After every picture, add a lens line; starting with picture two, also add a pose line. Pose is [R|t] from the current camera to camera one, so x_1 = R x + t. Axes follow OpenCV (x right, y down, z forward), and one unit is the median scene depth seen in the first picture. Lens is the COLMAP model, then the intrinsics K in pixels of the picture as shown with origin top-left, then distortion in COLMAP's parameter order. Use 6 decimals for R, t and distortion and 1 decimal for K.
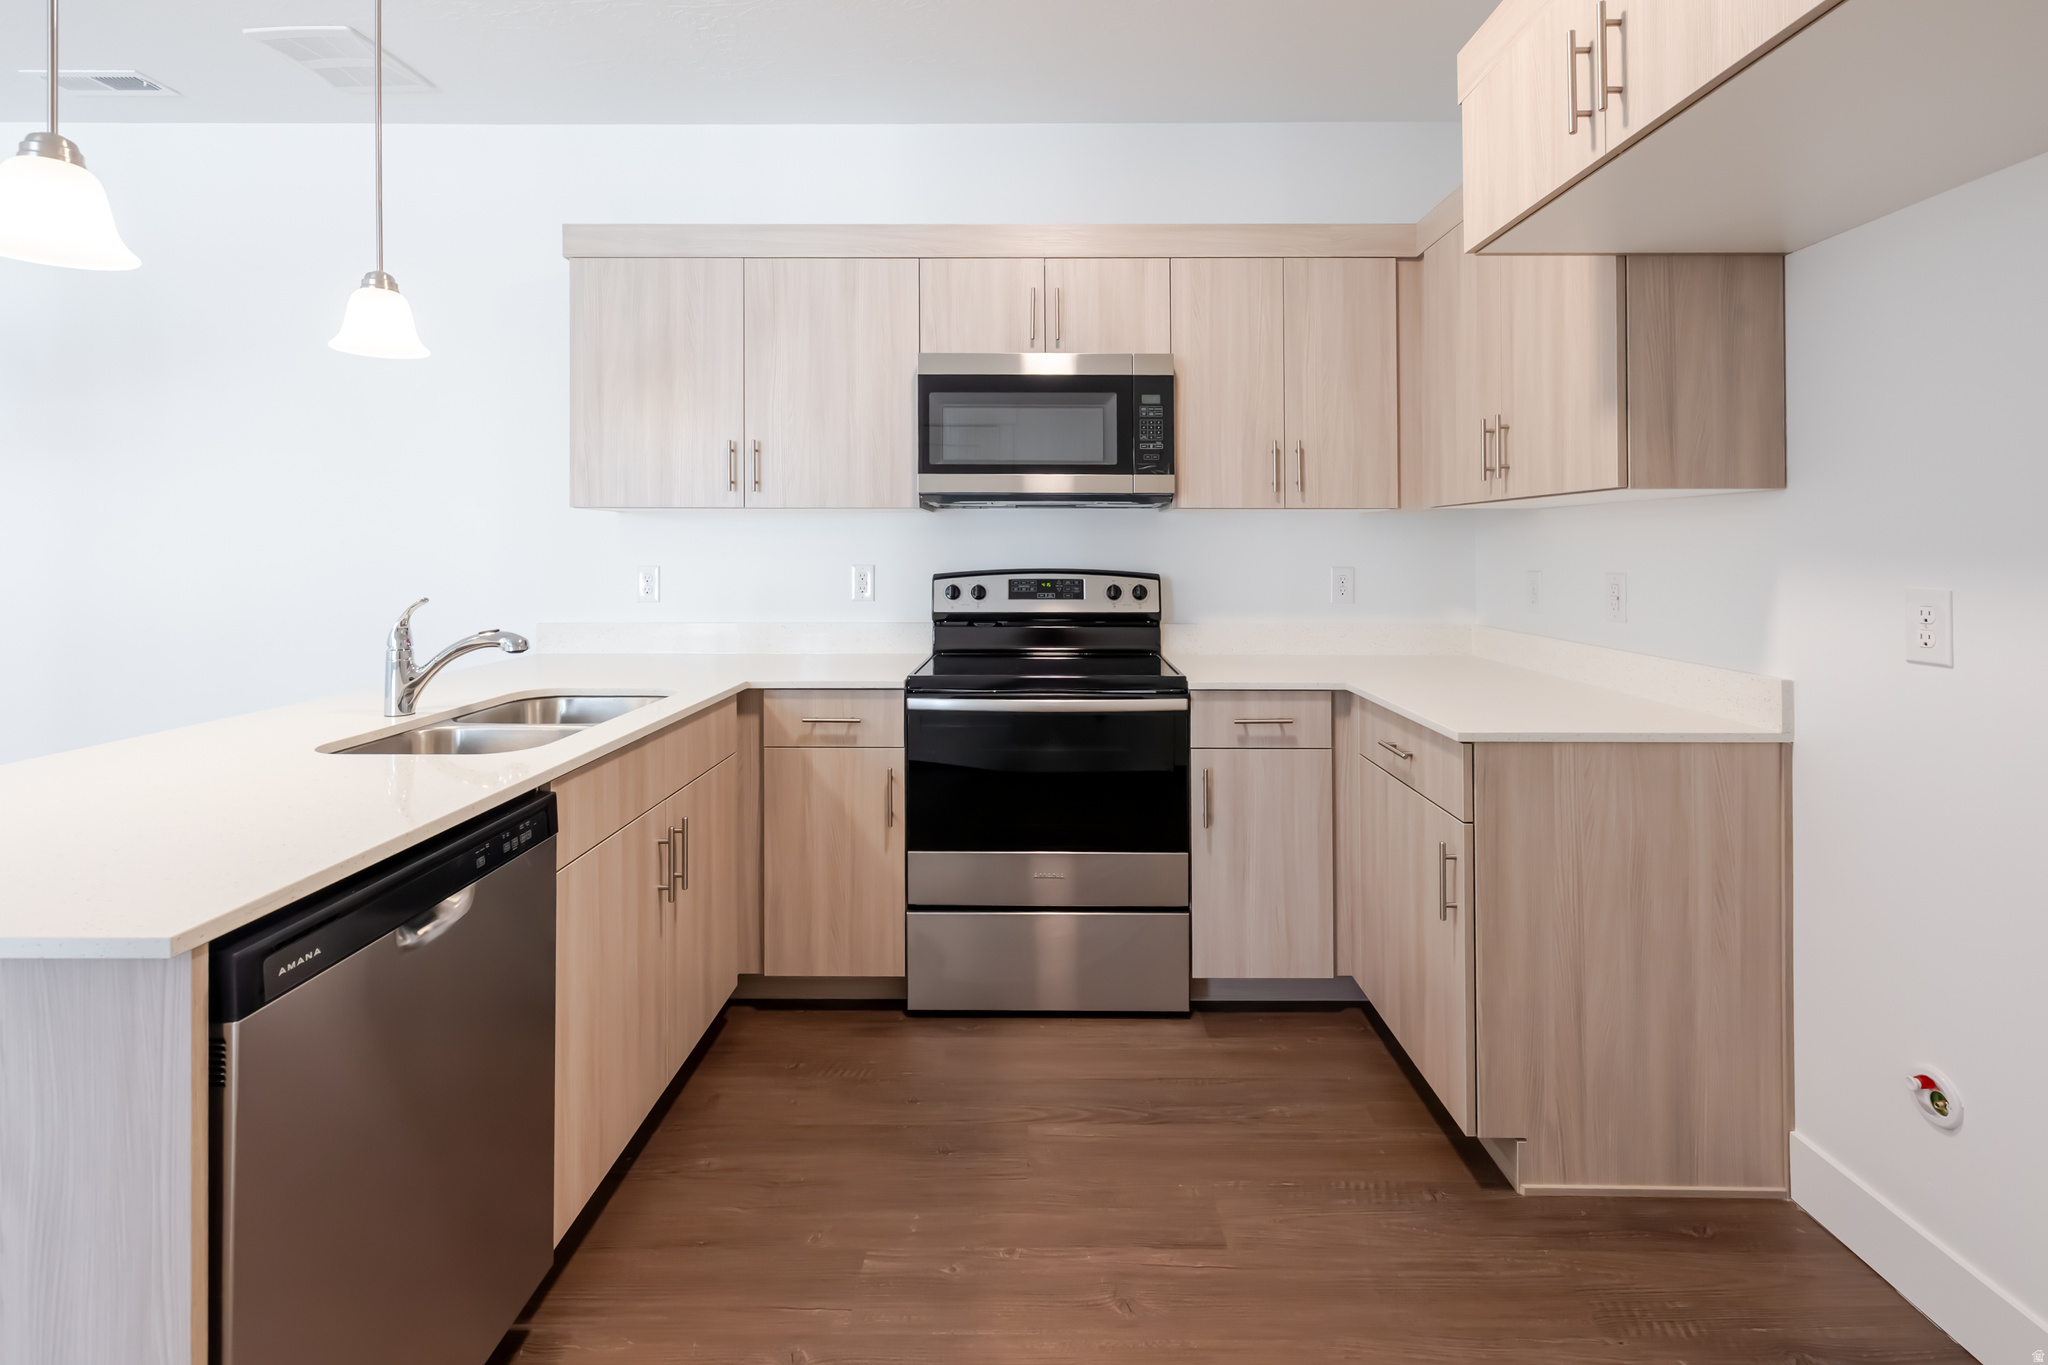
lens RADIAL K [[907.7, 0, 1066.5], [0, 907.7, 543.4], [0, 0, 1]] dist [0.001050, 0.000302]
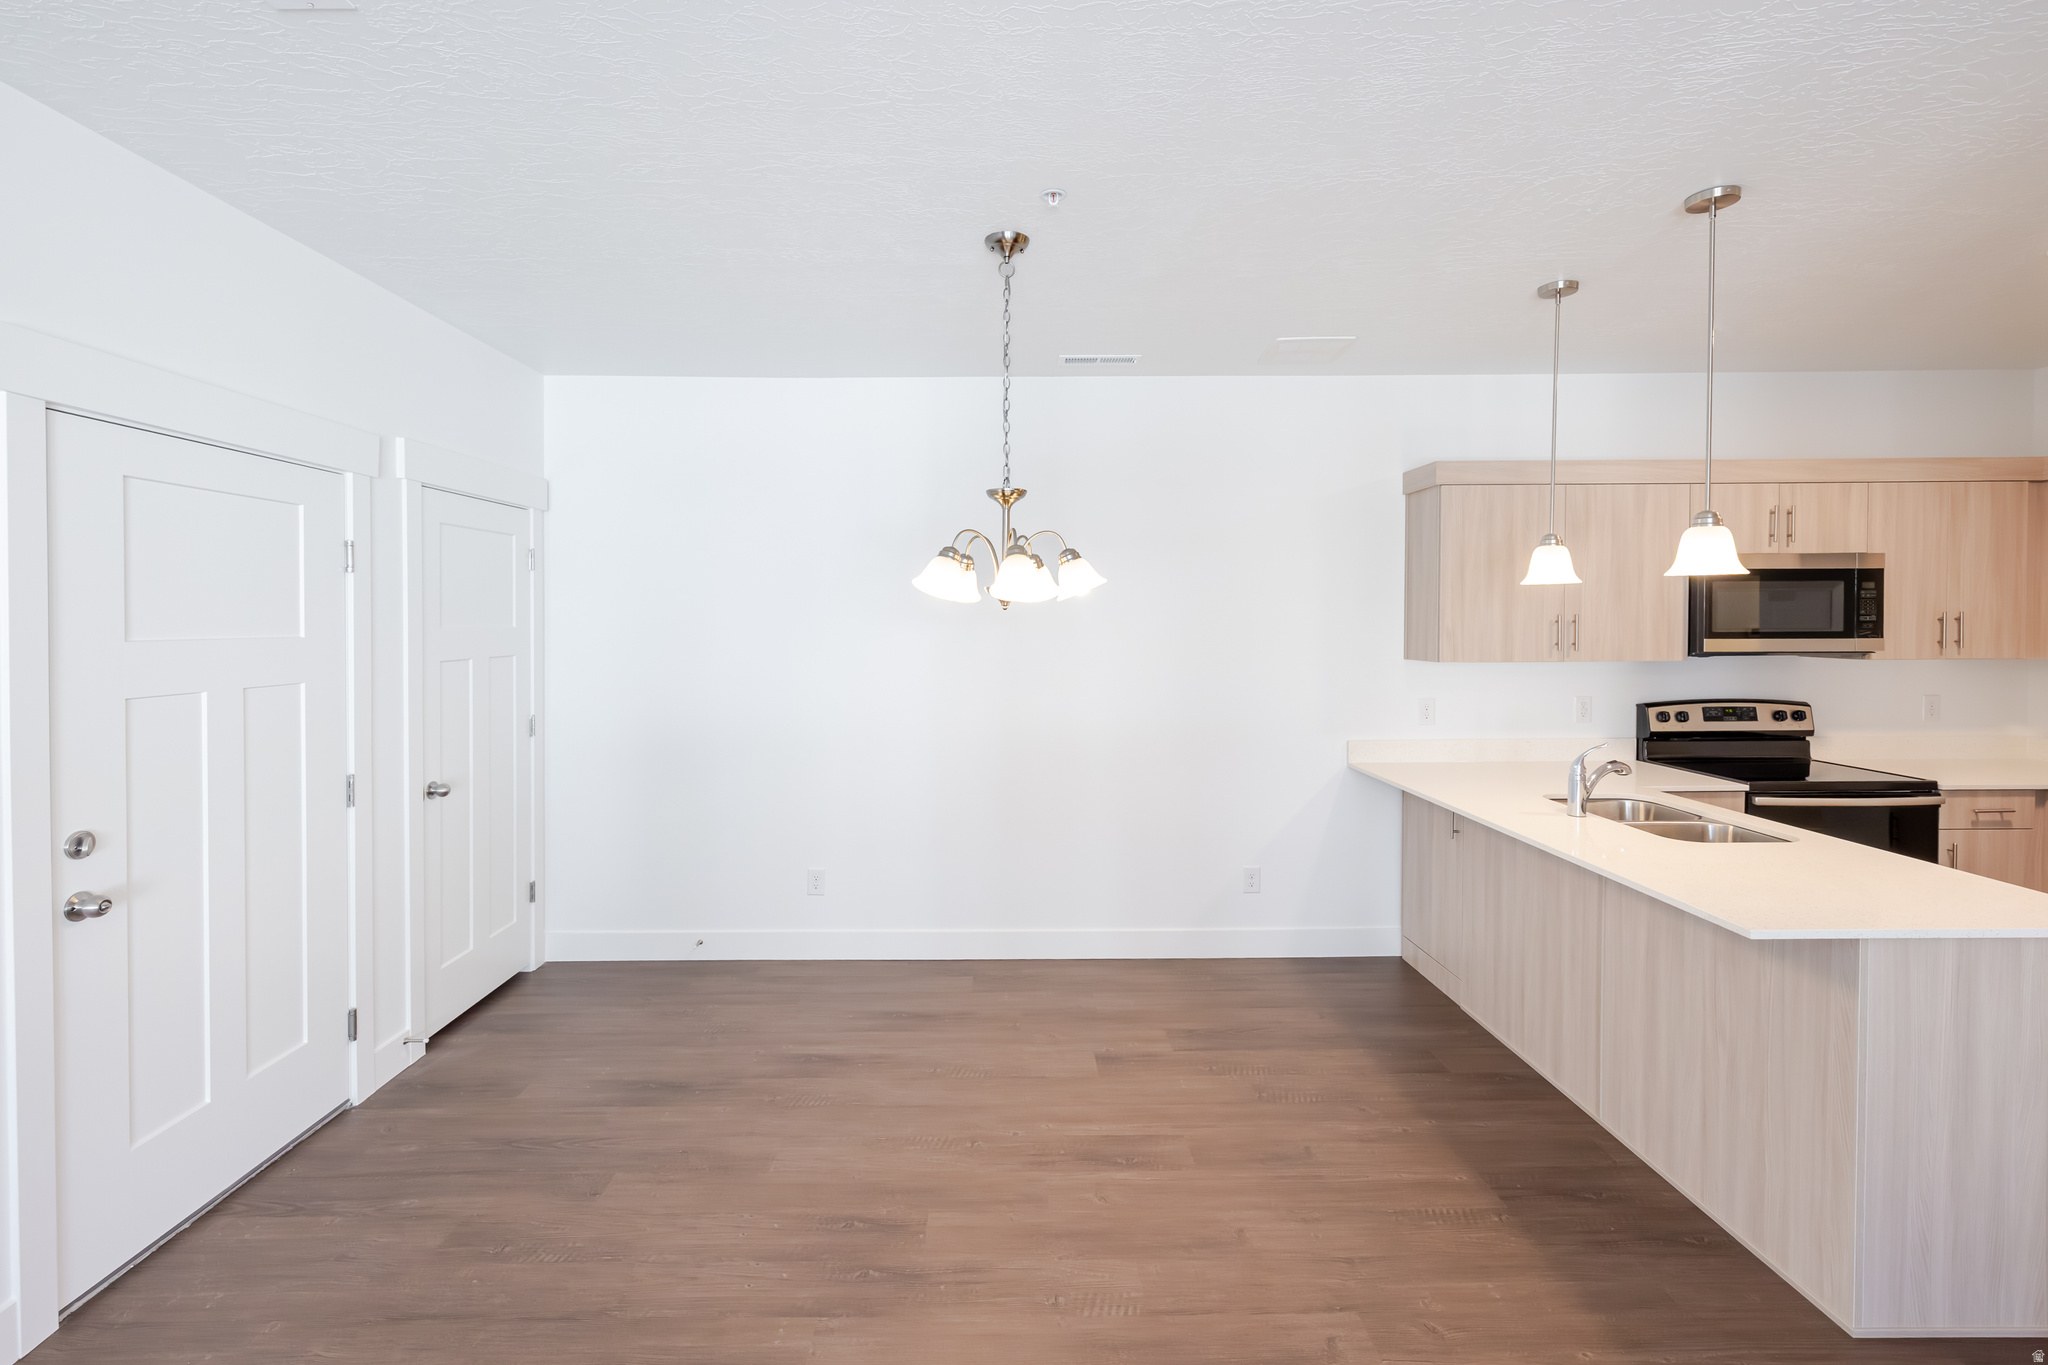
lens RADIAL K [[894.5, 0, 1023.5], [0, 894.5, 633.7], [0, 0, 1]] dist [-0.000903, -0.000417]
pose [[0.999958, -0.007694, 0.004919, -1.210014], [0.007574, 0.999683, 0.024004, -0.123361], [-0.005102, -0.023966, 0.999700, -0.387375]]
